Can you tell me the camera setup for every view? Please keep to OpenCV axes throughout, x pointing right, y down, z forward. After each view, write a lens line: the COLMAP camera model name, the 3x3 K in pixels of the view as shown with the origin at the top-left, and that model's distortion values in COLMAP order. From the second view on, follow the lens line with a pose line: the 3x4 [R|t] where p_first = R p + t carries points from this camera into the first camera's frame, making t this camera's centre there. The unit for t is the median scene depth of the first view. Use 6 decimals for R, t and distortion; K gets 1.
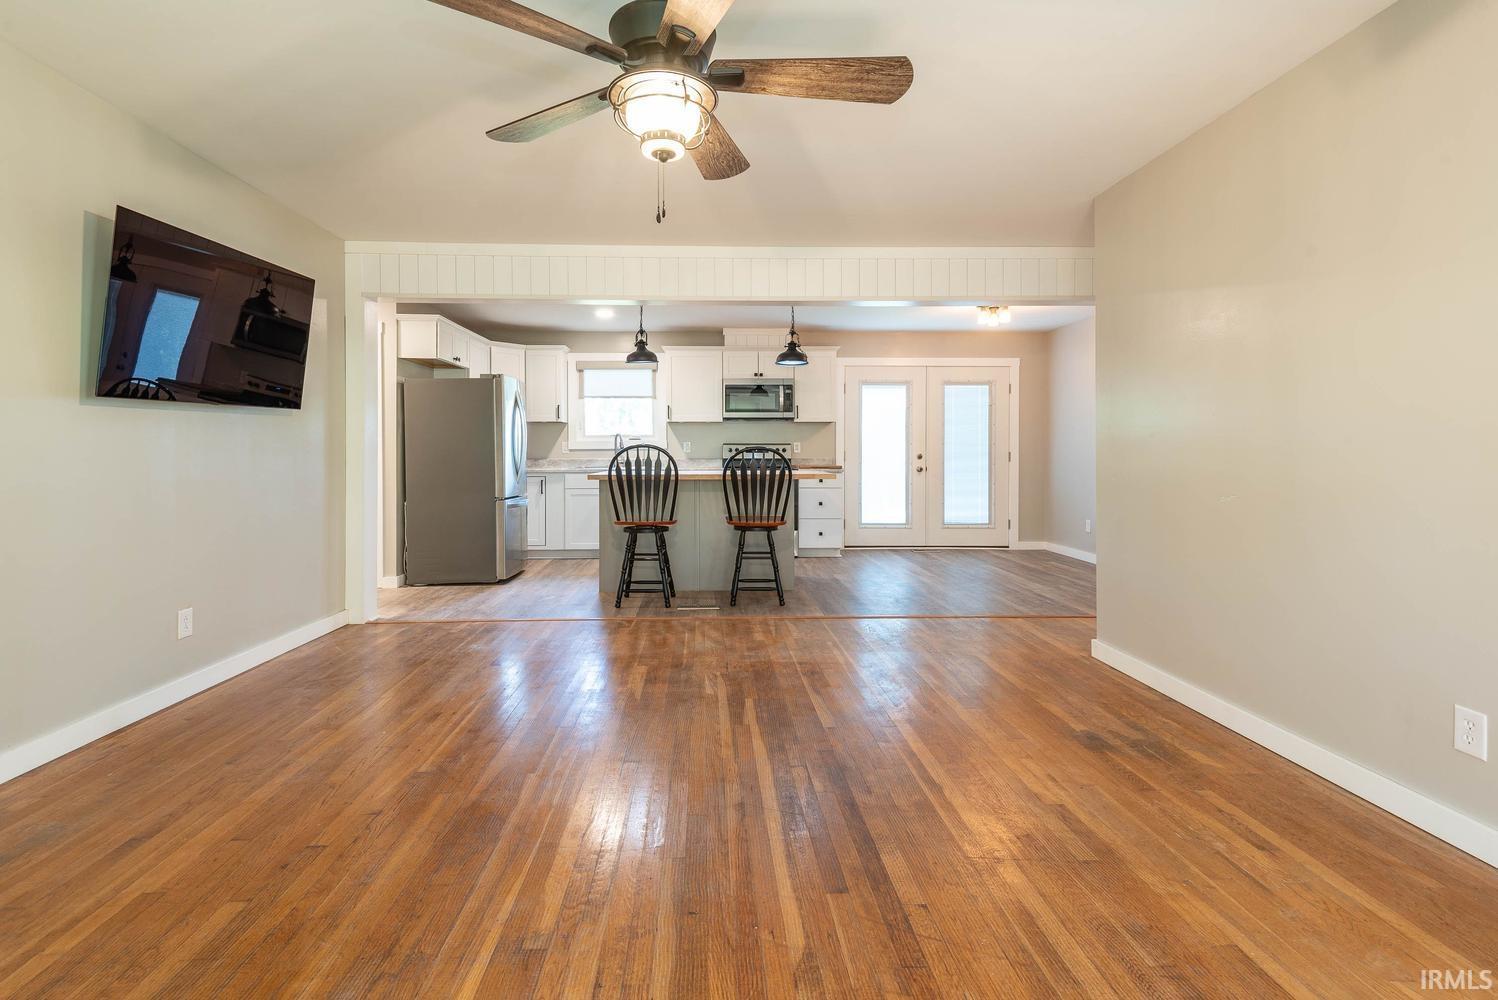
lens RADIAL K [[705.2, 0, 747.5], [0, 705.2, 452.5], [0, 0, 1]] dist [0.050892, -0.030402]
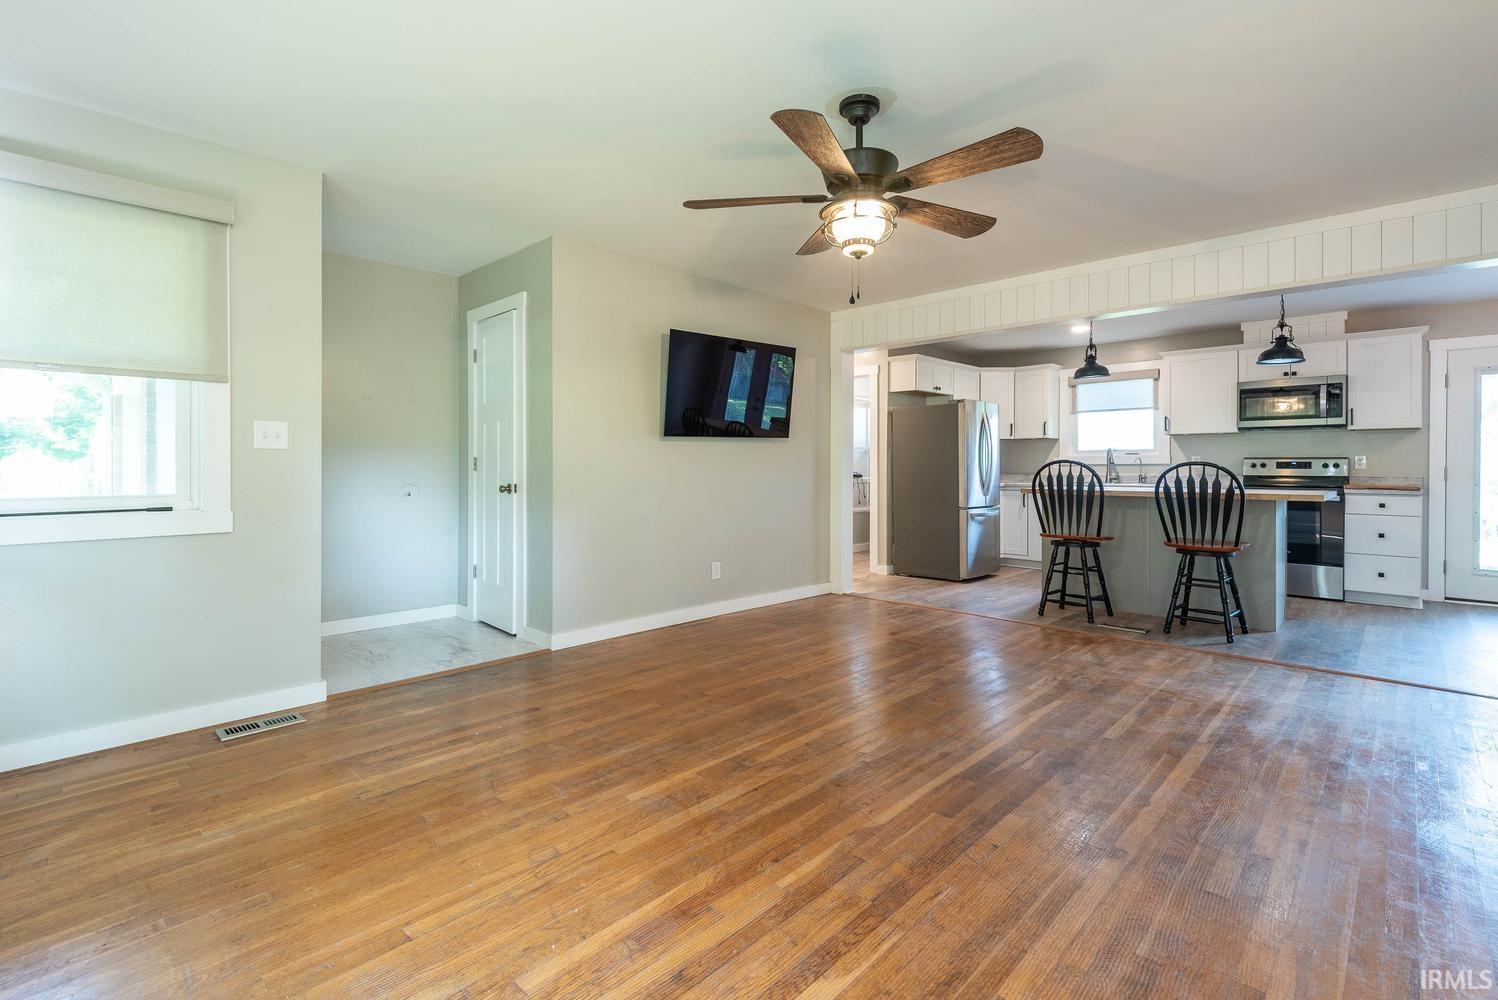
lens RADIAL K [[692.6, 0, 749.3], [0, 692.6, 473.3], [0, 0, 1]] dist [0.025573, -0.000312]
pose [[0.701278, 0.008494, -0.712837, 0.237849], [-0.002215, 0.999950, 0.009736, -0.001128], [0.712884, -0.005249, 0.701262, -0.034859]]
